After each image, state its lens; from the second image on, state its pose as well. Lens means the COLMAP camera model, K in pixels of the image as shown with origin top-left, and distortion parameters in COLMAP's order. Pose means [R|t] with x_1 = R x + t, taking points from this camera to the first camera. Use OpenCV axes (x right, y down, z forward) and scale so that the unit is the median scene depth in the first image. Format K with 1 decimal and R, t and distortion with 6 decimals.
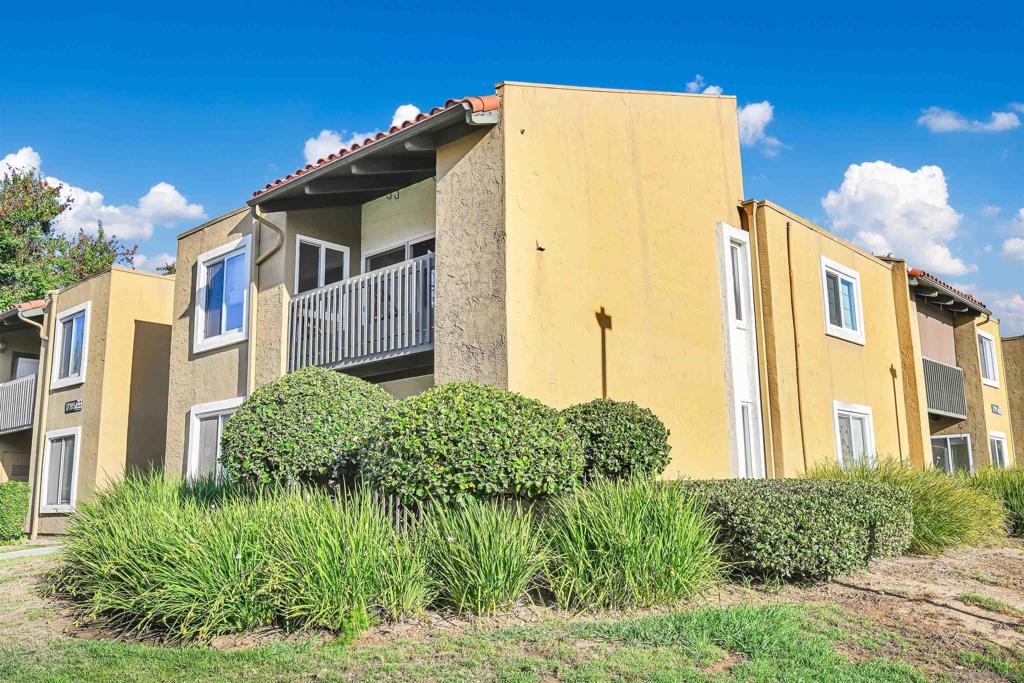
lens RADIAL K [[855.2, 0, 513.7], [0, 855.2, 342.9], [0, 0, 1]] dist [0.003232, -0.000200]
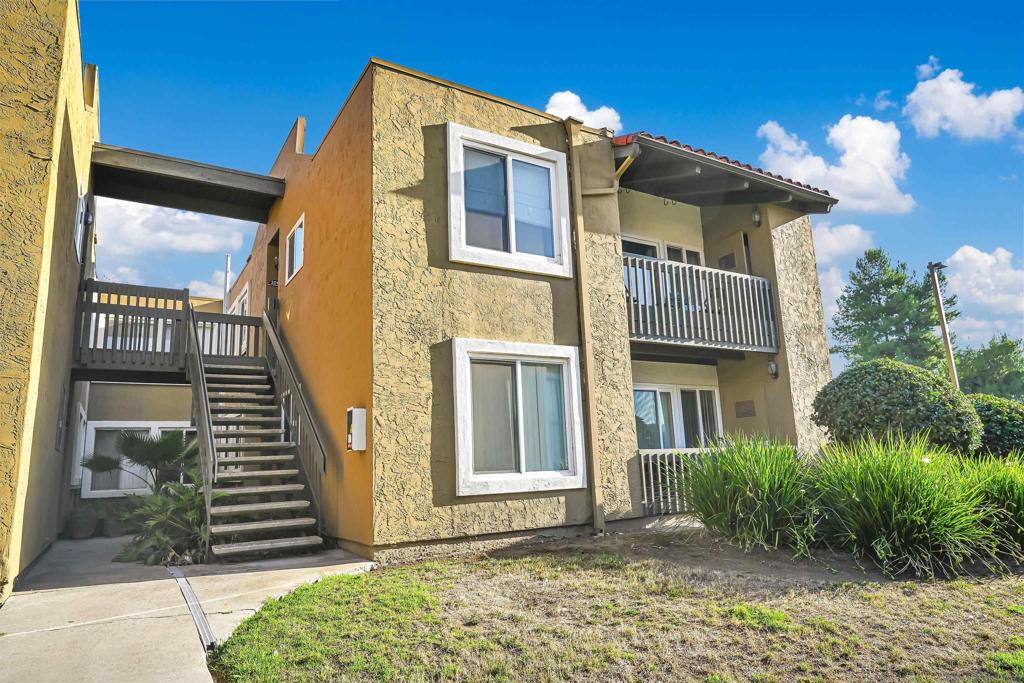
lens RADIAL K [[644.6, 0, 513.0], [0, 644.6, 336.5], [0, 0, 1]] dist [0.000532, 0.000898]
pose [[0.268761, 0.204596, 0.941227, -0.892026], [-0.138091, 0.975270, -0.172565, 0.163937], [-0.953257, -0.083596, 0.290367, 0.870425]]
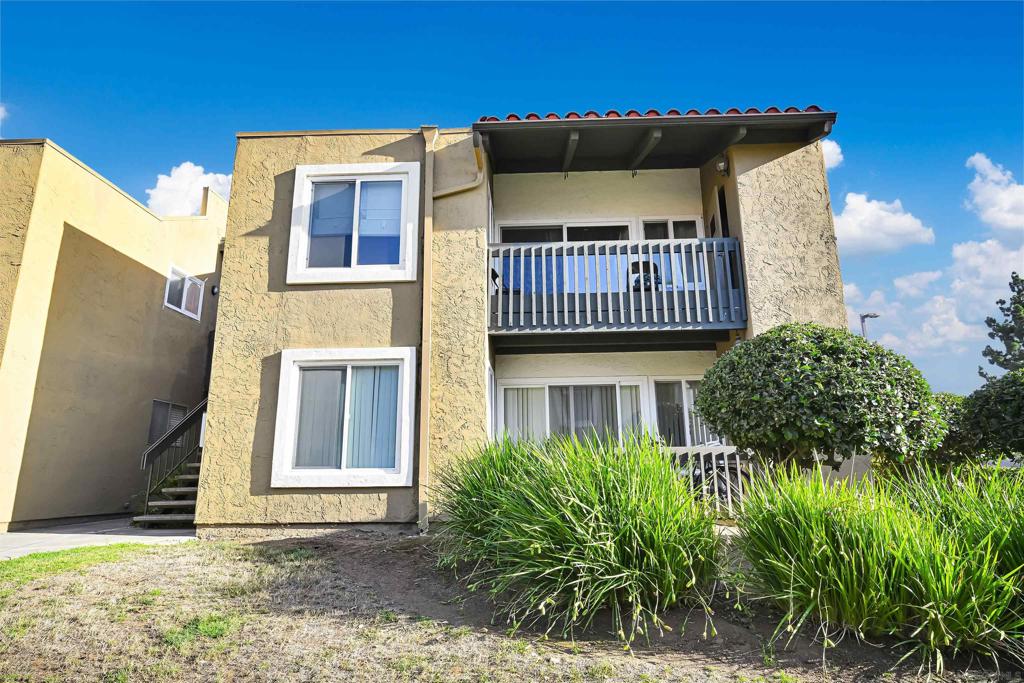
lens RADIAL K [[558.9, 0, 512.0], [0, 558.9, 341.5], [0, 0, 1]] dist [0.000579, -0.000169]
pose [[0.763310, 0.163089, 0.625108, -0.570058], [-0.123104, 0.986600, -0.107081, 0.101662], [-0.634195, 0.004782, 0.773159, 0.517630]]
